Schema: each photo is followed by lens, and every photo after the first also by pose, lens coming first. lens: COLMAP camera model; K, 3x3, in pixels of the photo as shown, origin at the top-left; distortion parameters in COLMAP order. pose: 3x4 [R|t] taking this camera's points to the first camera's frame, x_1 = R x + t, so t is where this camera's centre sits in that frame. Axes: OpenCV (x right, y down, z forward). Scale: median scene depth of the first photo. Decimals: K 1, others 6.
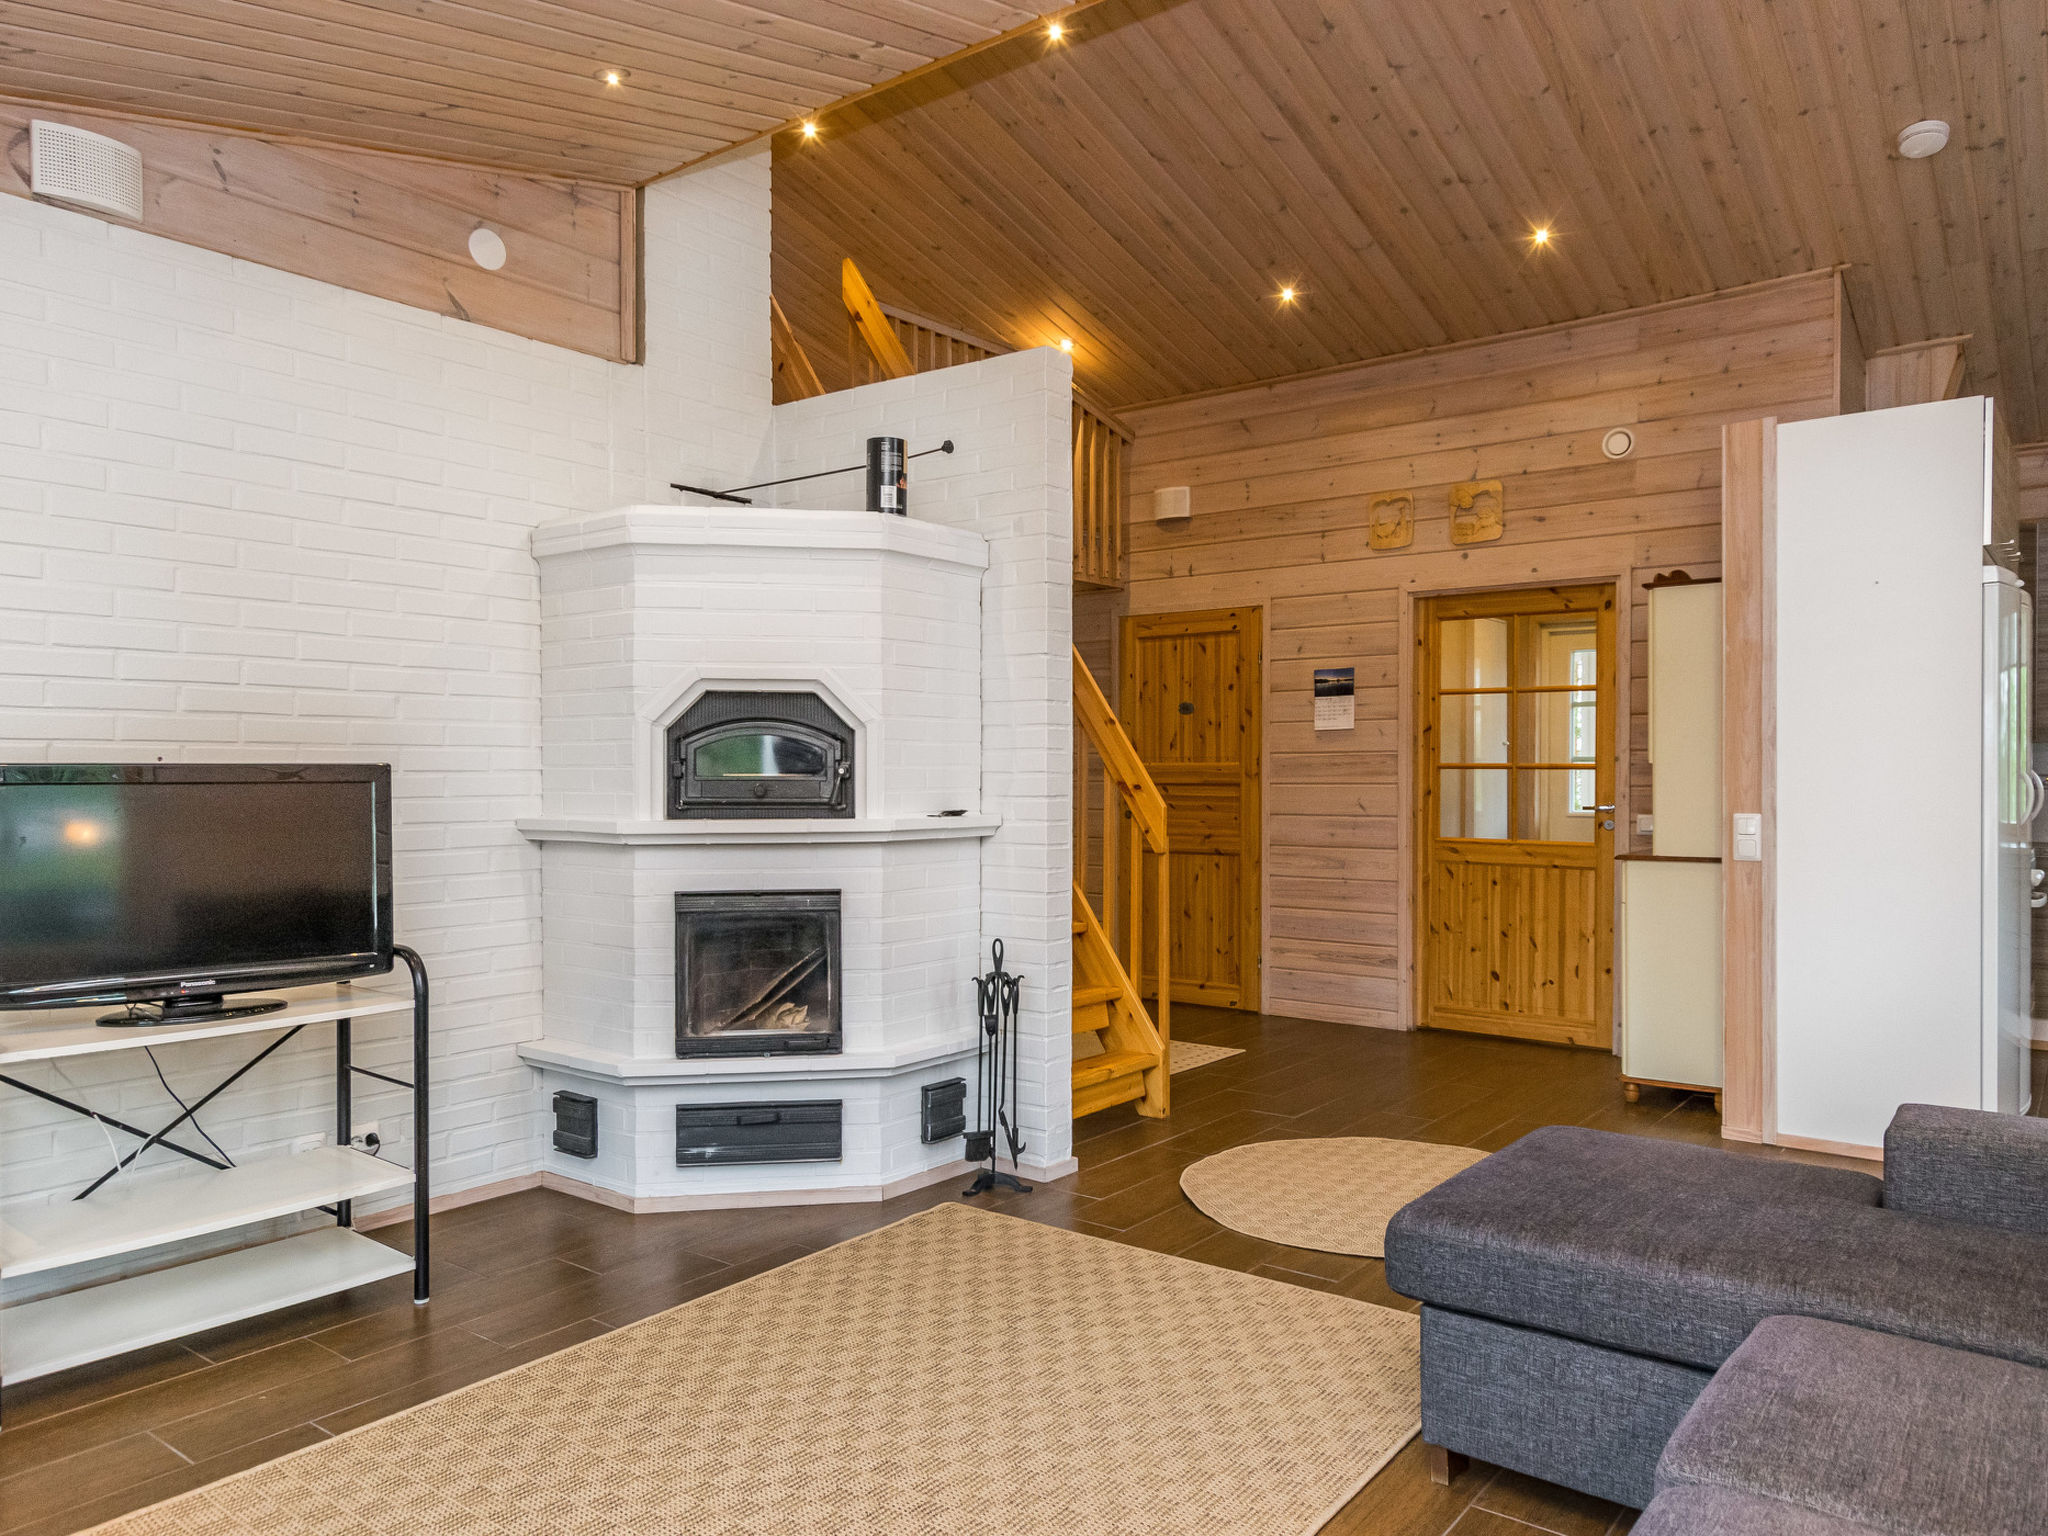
lens RADIAL K [[1411.6, 0, 1038.9], [0, 1411.6, 788.2], [0, 0, 1]] dist [0.028735, 0.002655]
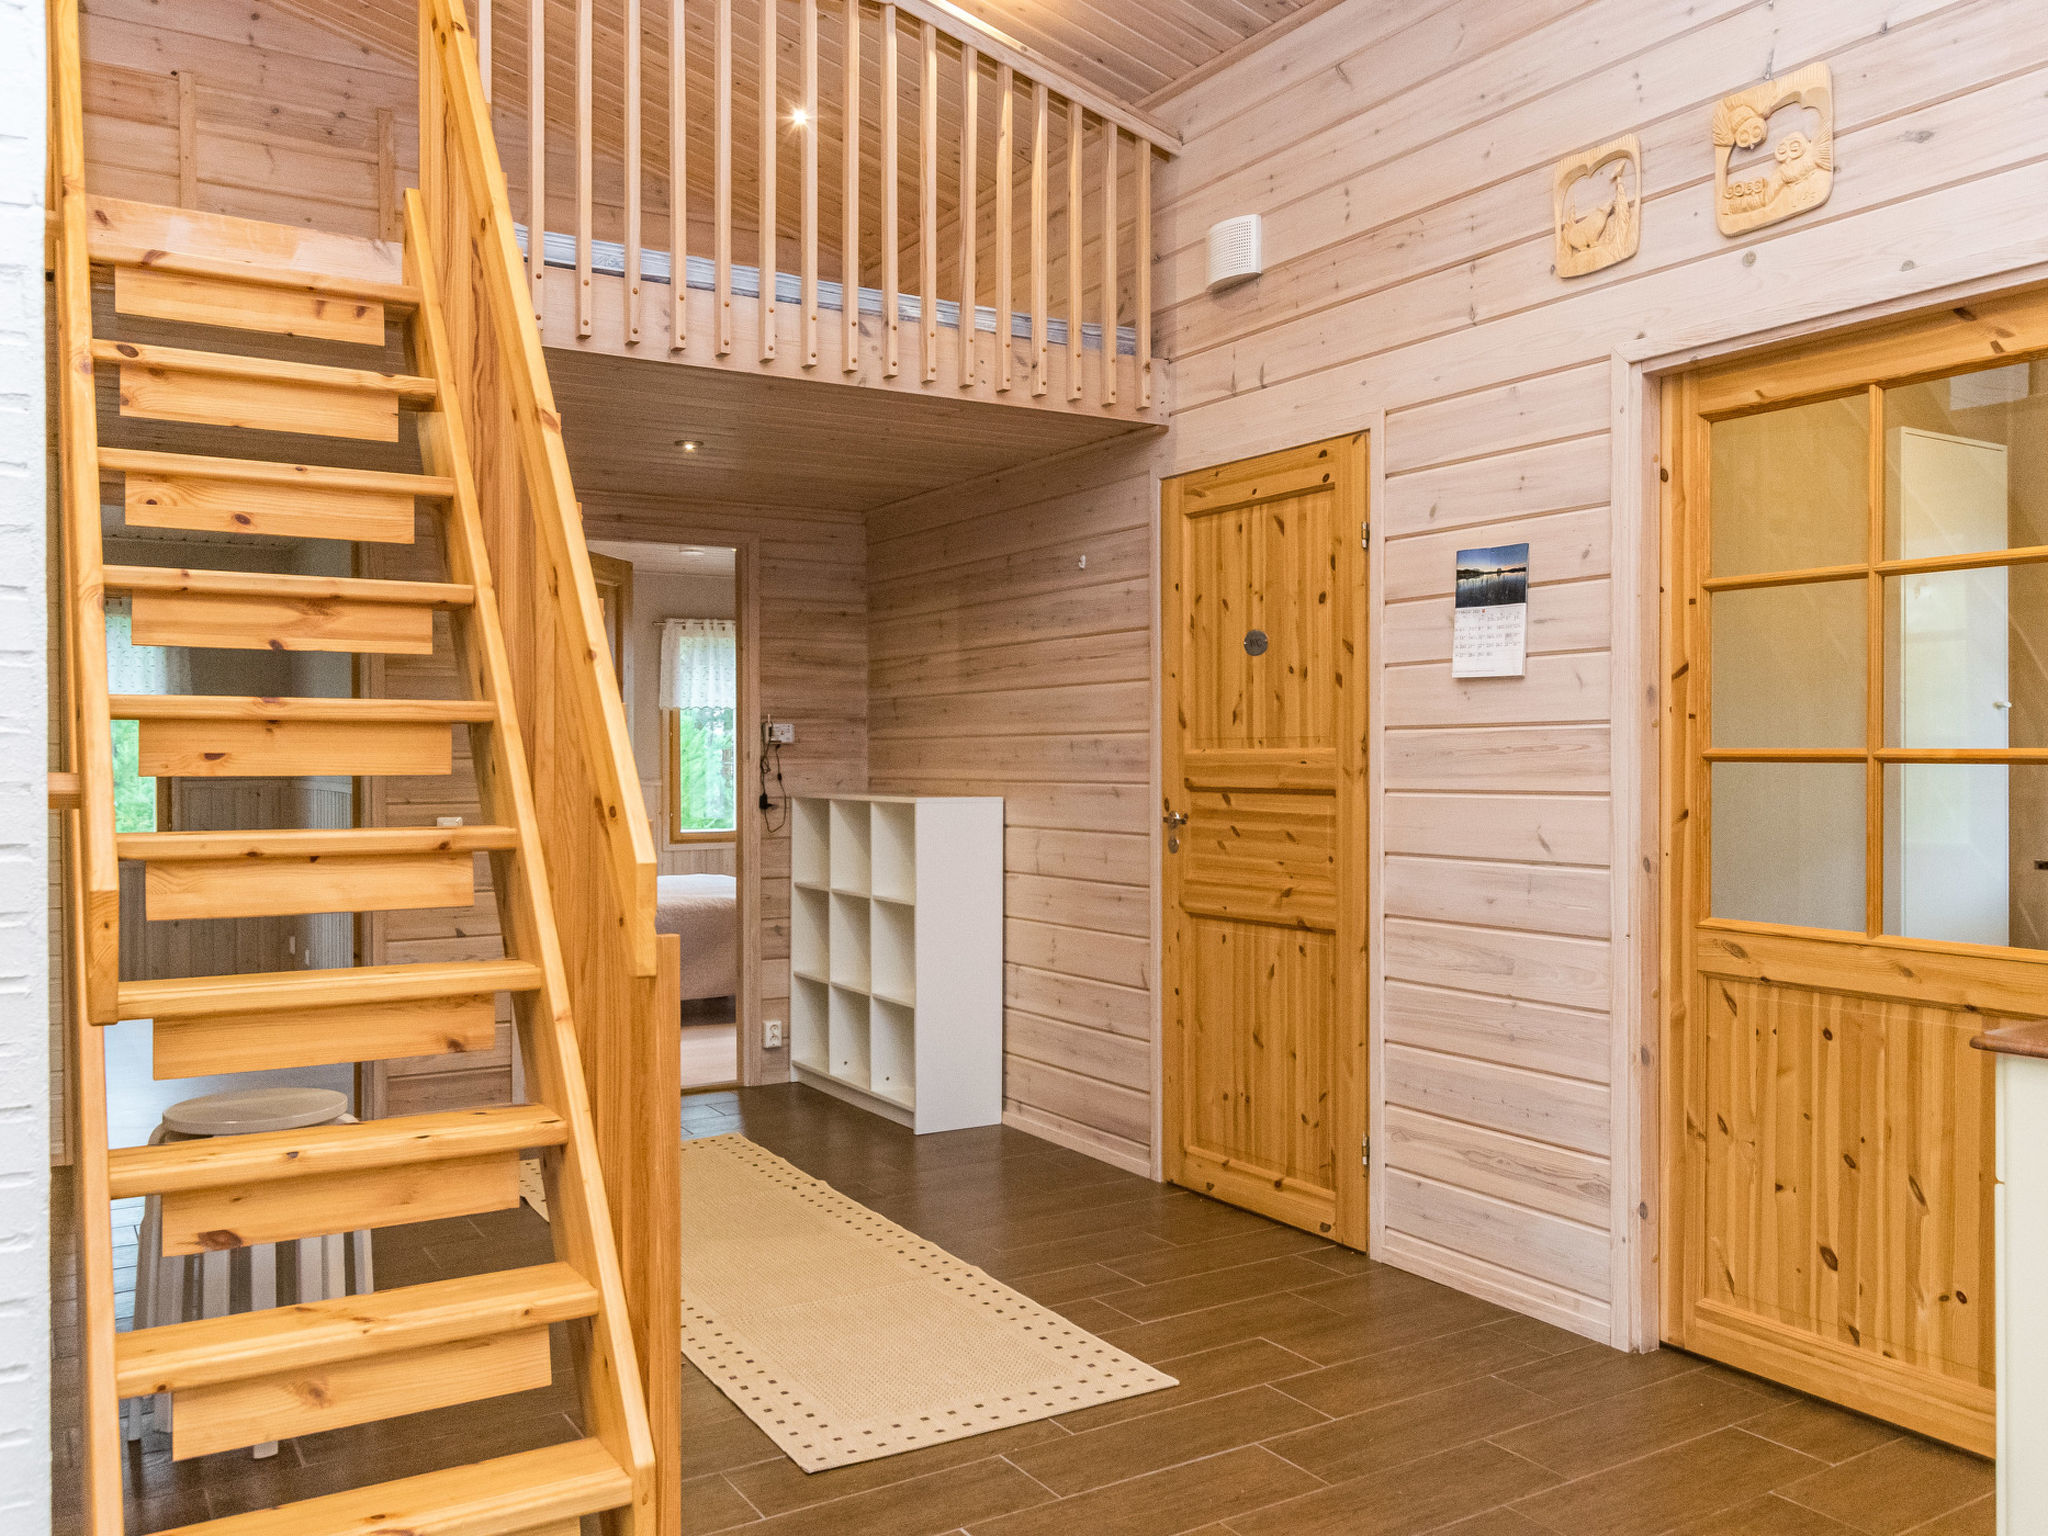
lens RADIAL K [[1645.6, 0, 1027.5], [0, 1645.6, 769.0], [0, 0, 1]] dist [0.003995, -0.001731]
pose [[0.934898, 0.001143, -0.354914, 0.253125], [-0.002615, 0.999990, -0.003667, -0.008368], [0.354906, 0.004356, 0.934892, 0.427407]]
